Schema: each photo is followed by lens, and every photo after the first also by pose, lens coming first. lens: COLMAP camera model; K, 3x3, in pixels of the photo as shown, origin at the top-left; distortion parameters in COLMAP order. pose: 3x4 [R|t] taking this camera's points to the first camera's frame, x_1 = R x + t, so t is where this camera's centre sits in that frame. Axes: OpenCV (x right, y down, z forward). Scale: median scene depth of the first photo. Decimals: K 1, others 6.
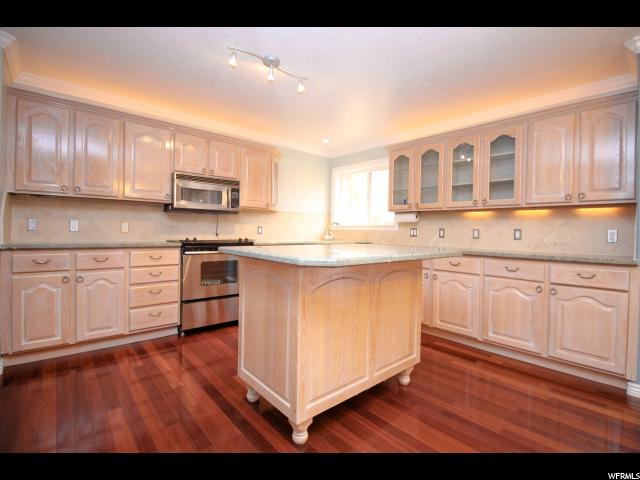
lens RADIAL K [[297.1, 0, 325.6], [0, 297.1, 232.5], [0, 0, 1]] dist [-0.017290, -0.003045]
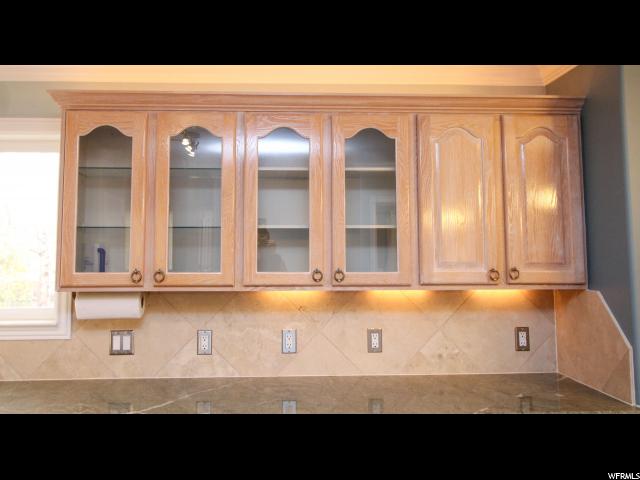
lens RADIAL K [[478.1, 0, 313.1], [0, 478.1, 242.3], [0, 0, 1]] dist [0.007650, -0.008811]
pose [[0.625626, 0.034613, 0.779355, -0.021304], [0.025284, 0.997591, -0.064602, -0.104913], [-0.779714, 0.060122, 0.623243, 0.585740]]
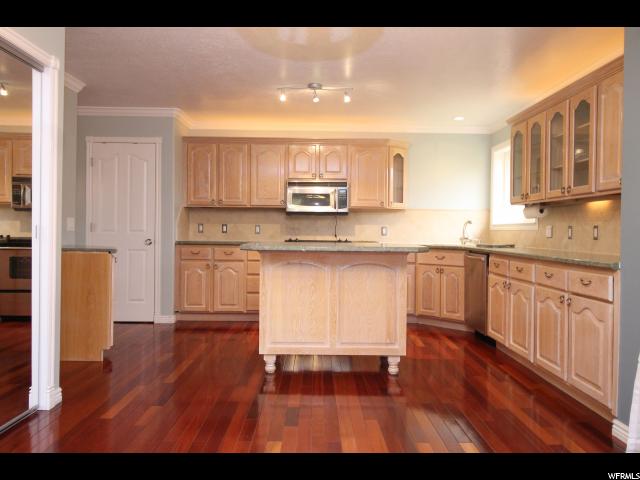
lens RADIAL K [[478.1, 0, 319.3], [0, 478.1, 229.0], [0, 0, 1]] dist [0.007650, -0.008811]
pose [[0.756194, -0.012978, -0.654219, 0.842106], [0.001926, 0.999843, -0.017609, 0.016521], [0.654345, 0.012056, 0.756100, -0.332563]]
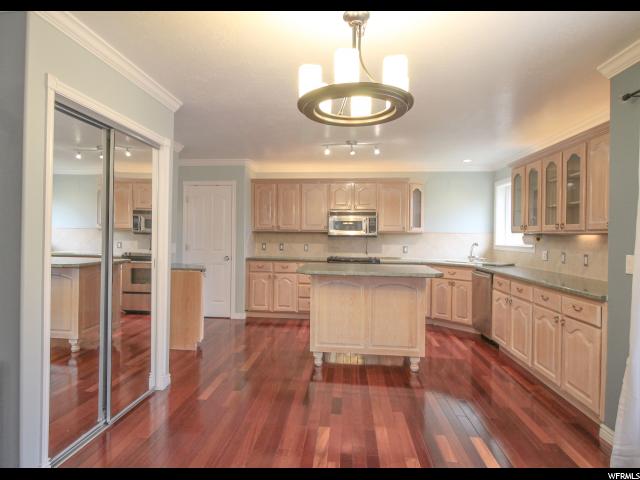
lens RADIAL K [[372.3, 0, 303.5], [0, 372.3, 232.7], [0, 0, 1]] dist [-0.003435, -0.006503]
pose [[0.667301, -0.017689, -0.744578, 0.848757], [-0.002057, 0.999670, -0.025593, -0.050945], [0.744785, 0.018610, 0.667044, -0.364617]]
